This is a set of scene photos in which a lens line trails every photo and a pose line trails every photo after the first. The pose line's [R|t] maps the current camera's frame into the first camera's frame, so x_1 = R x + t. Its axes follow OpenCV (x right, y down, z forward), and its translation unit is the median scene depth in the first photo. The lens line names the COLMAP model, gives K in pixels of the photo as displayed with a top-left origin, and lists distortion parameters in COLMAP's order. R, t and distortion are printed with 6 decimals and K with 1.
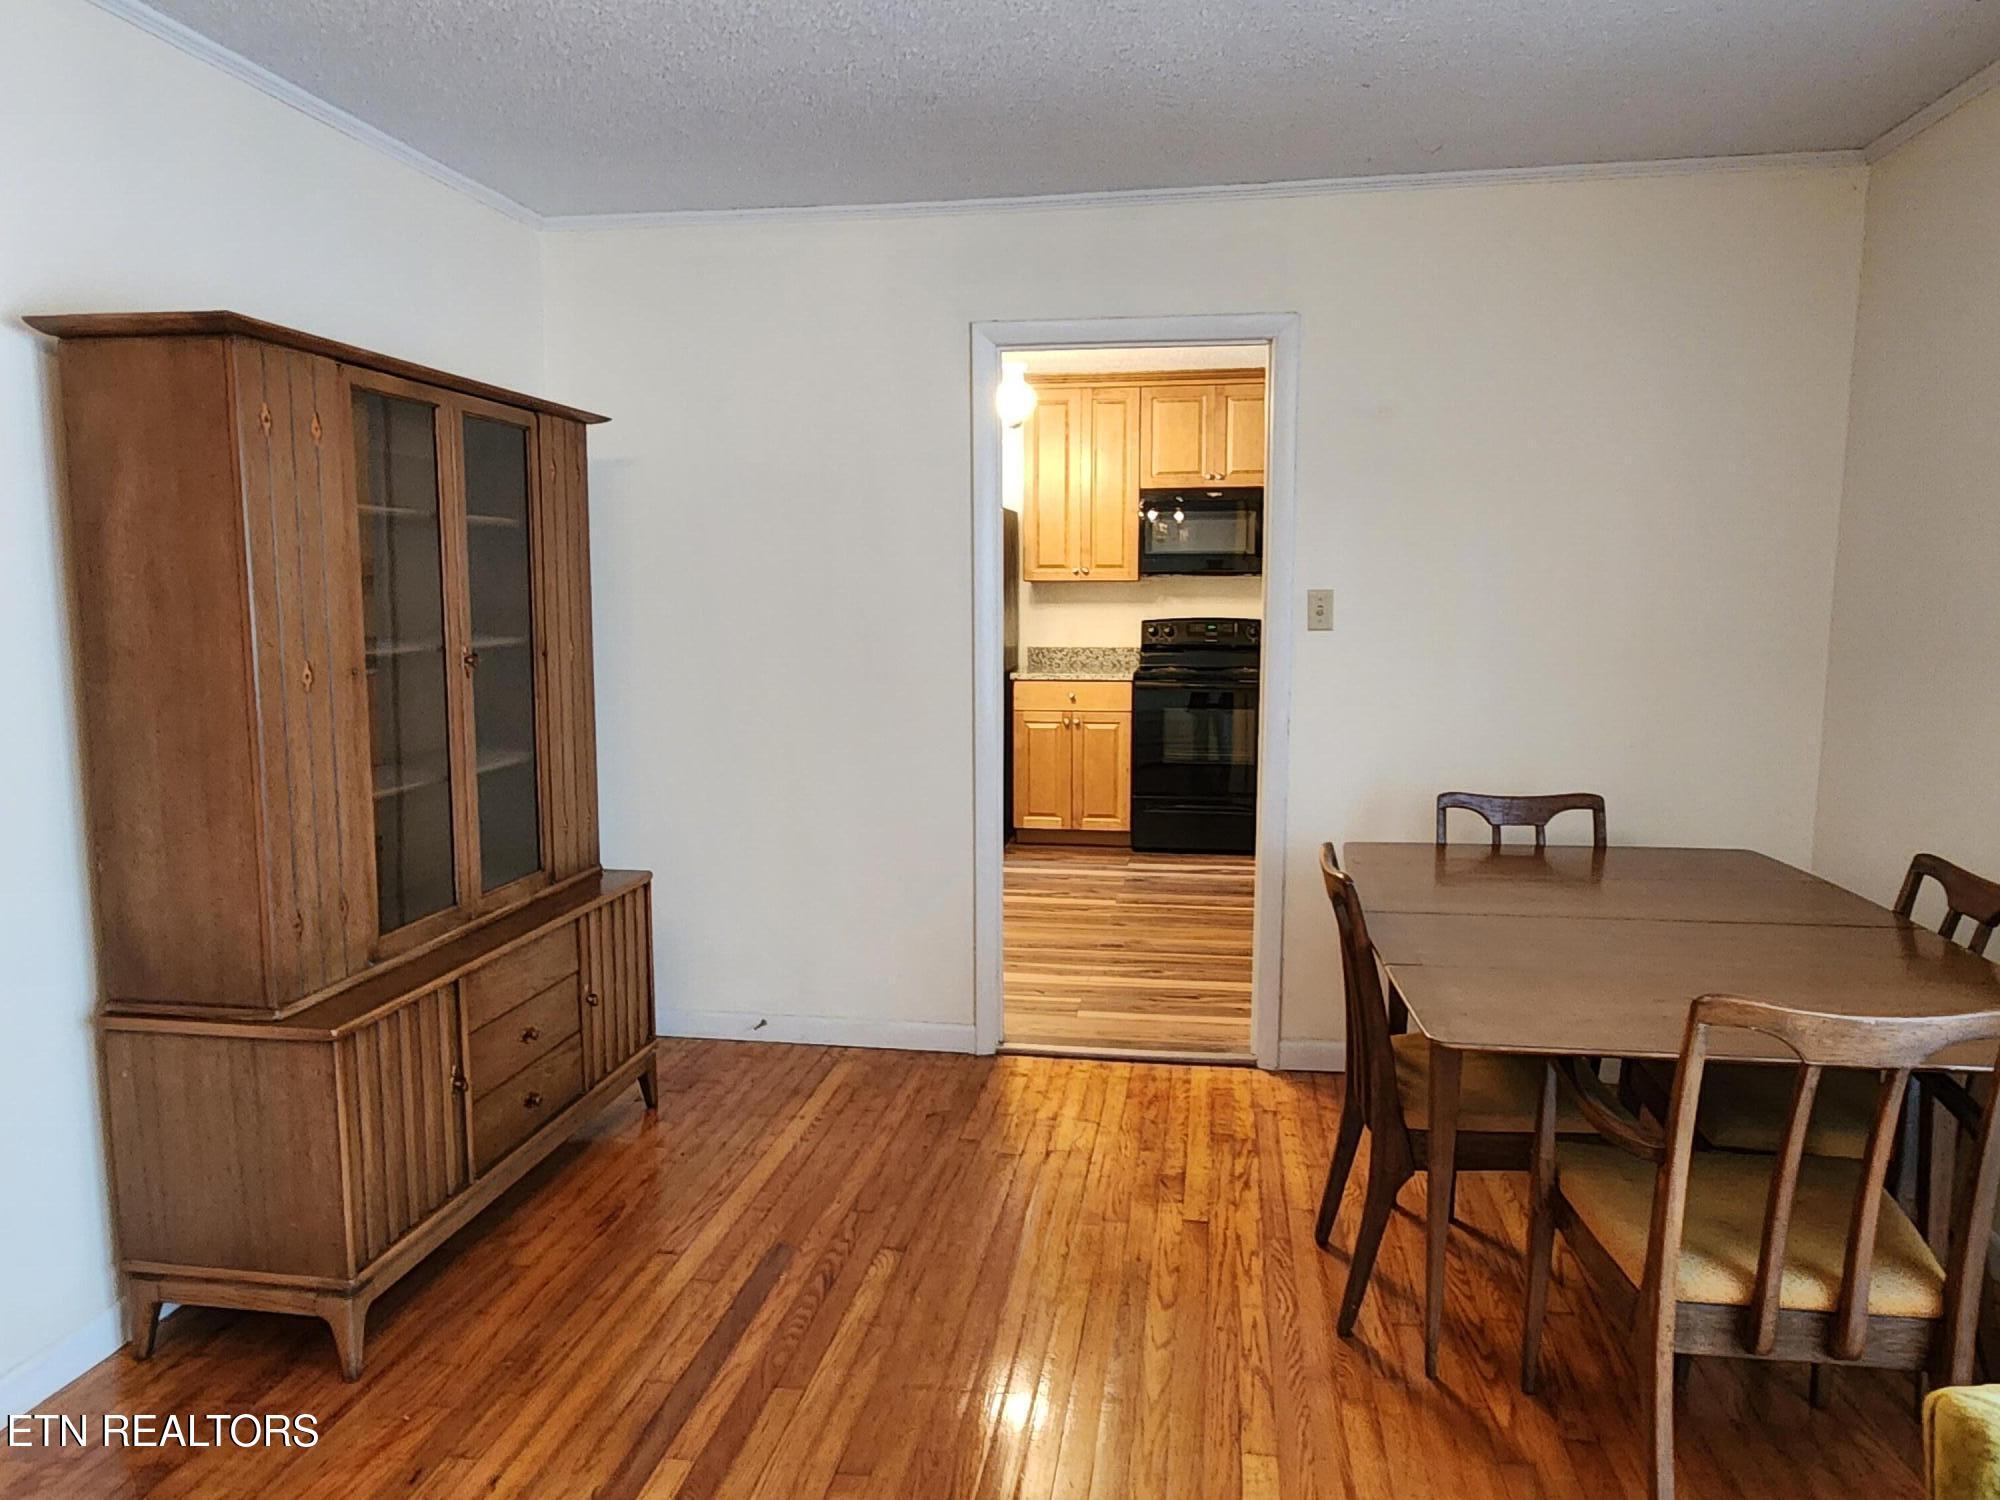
lens RADIAL K [[1338.0, 0, 1000.0], [0, 1338.0, 750.0], [0, 0, 1]] dist [-0.000814, -0.000714]
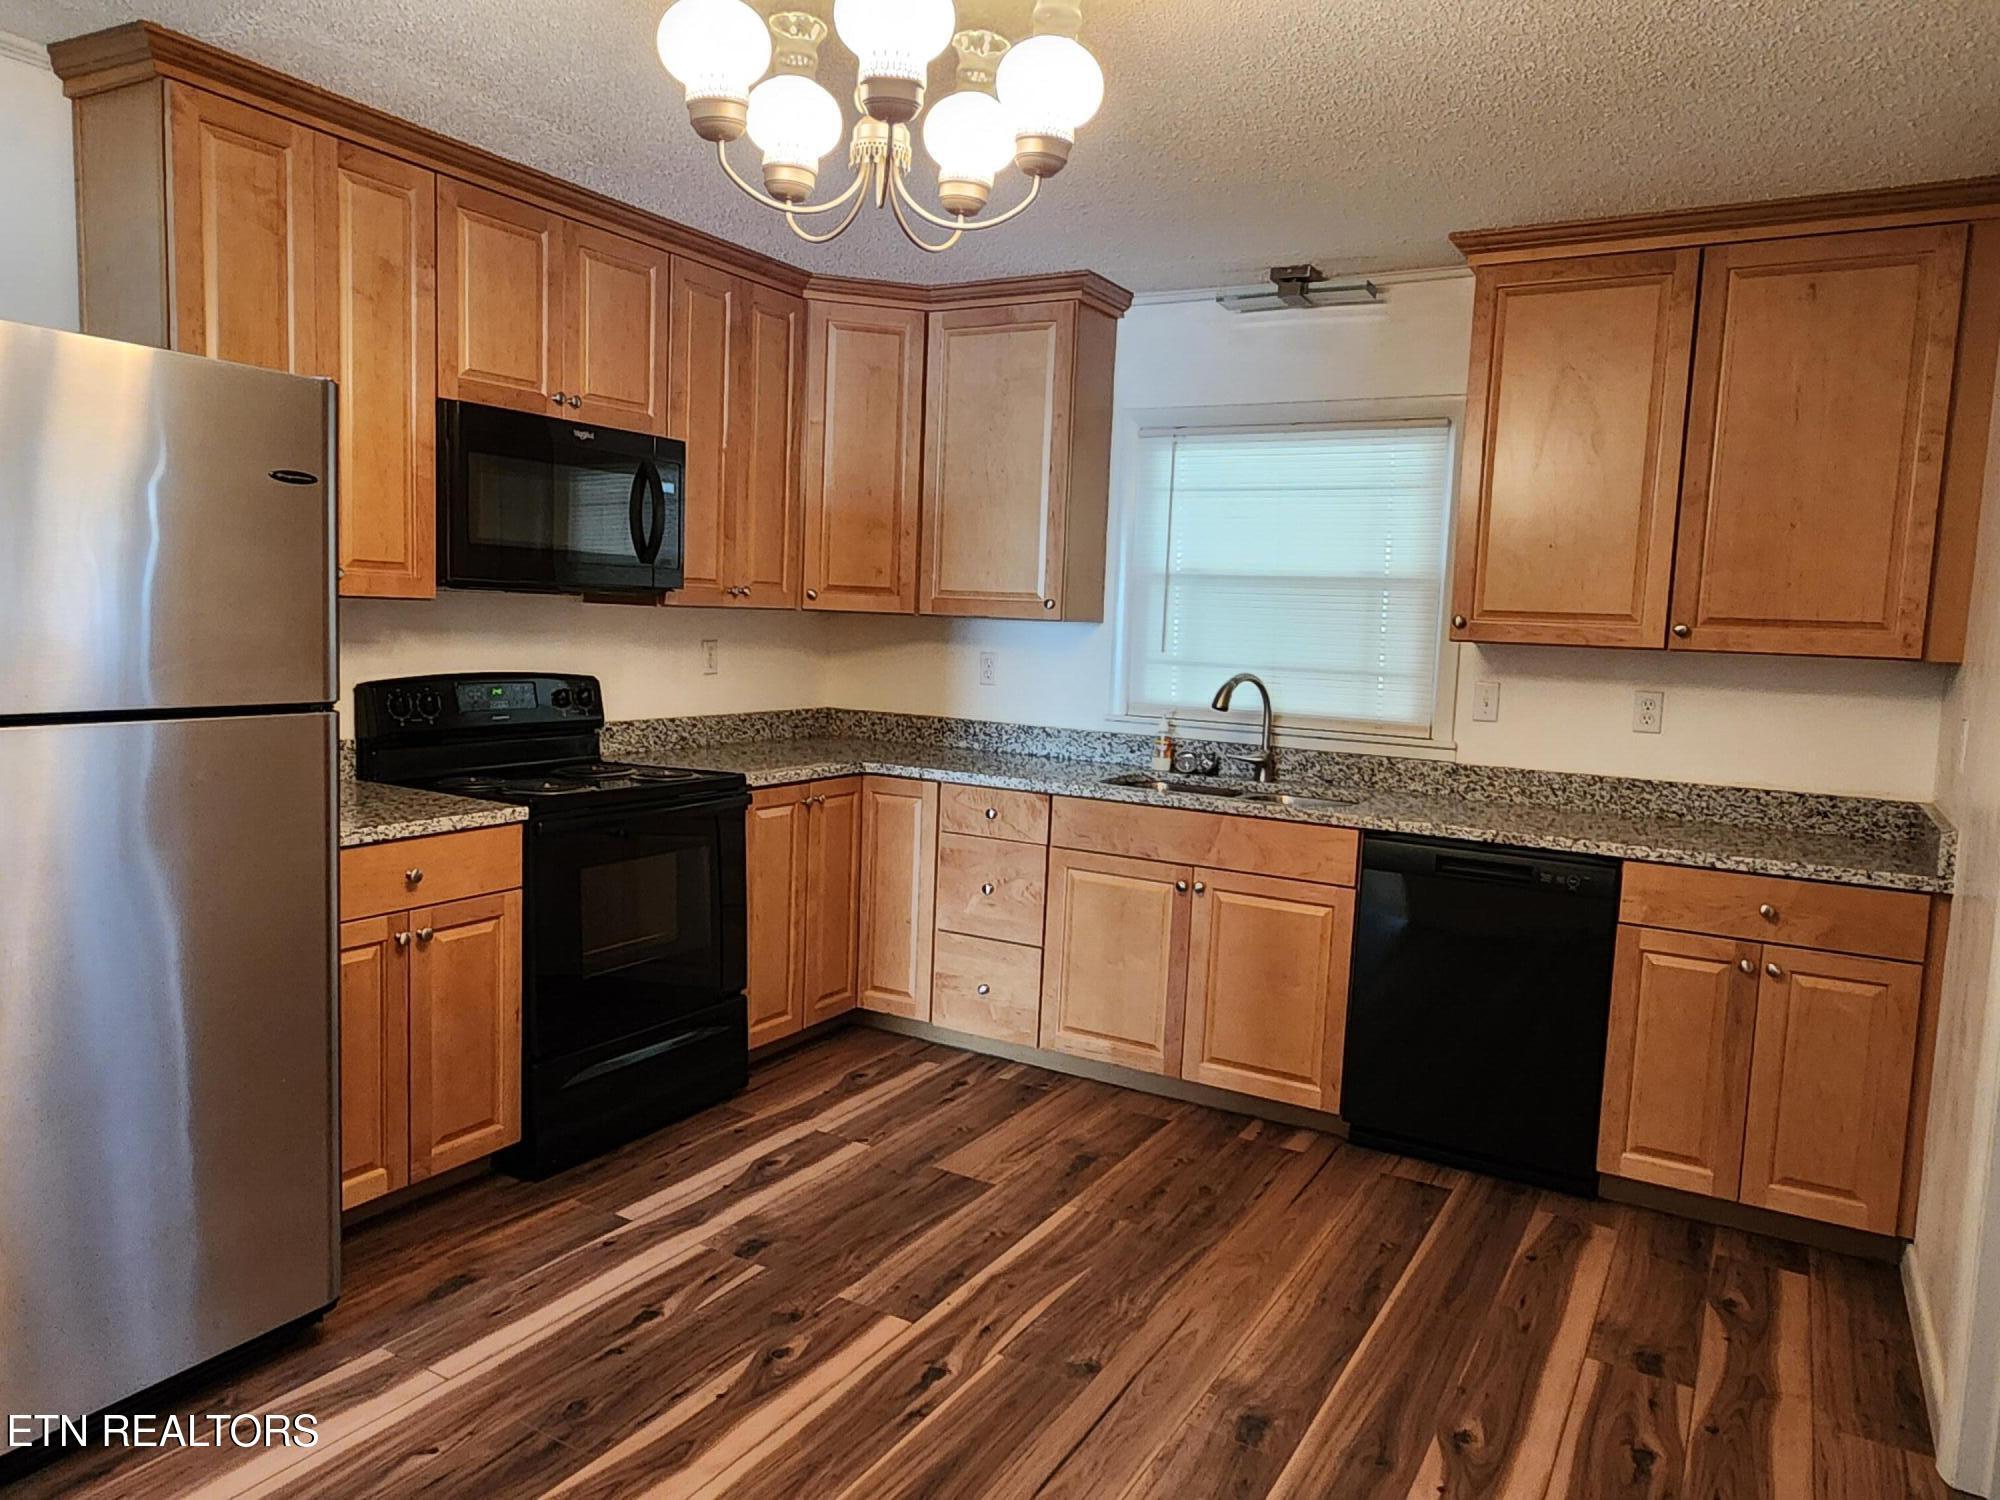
lens RADIAL K [[1338.0, 0, 1000.0], [0, 1338.0, 750.0], [0, 0, 1]] dist [-0.000814, -0.000714]
pose [[0.362484, -0.076622, 0.928835, -0.264322], [0.077625, 0.995634, 0.051838, -0.086185], [-0.928752, 0.053310, 0.366849, 0.674991]]
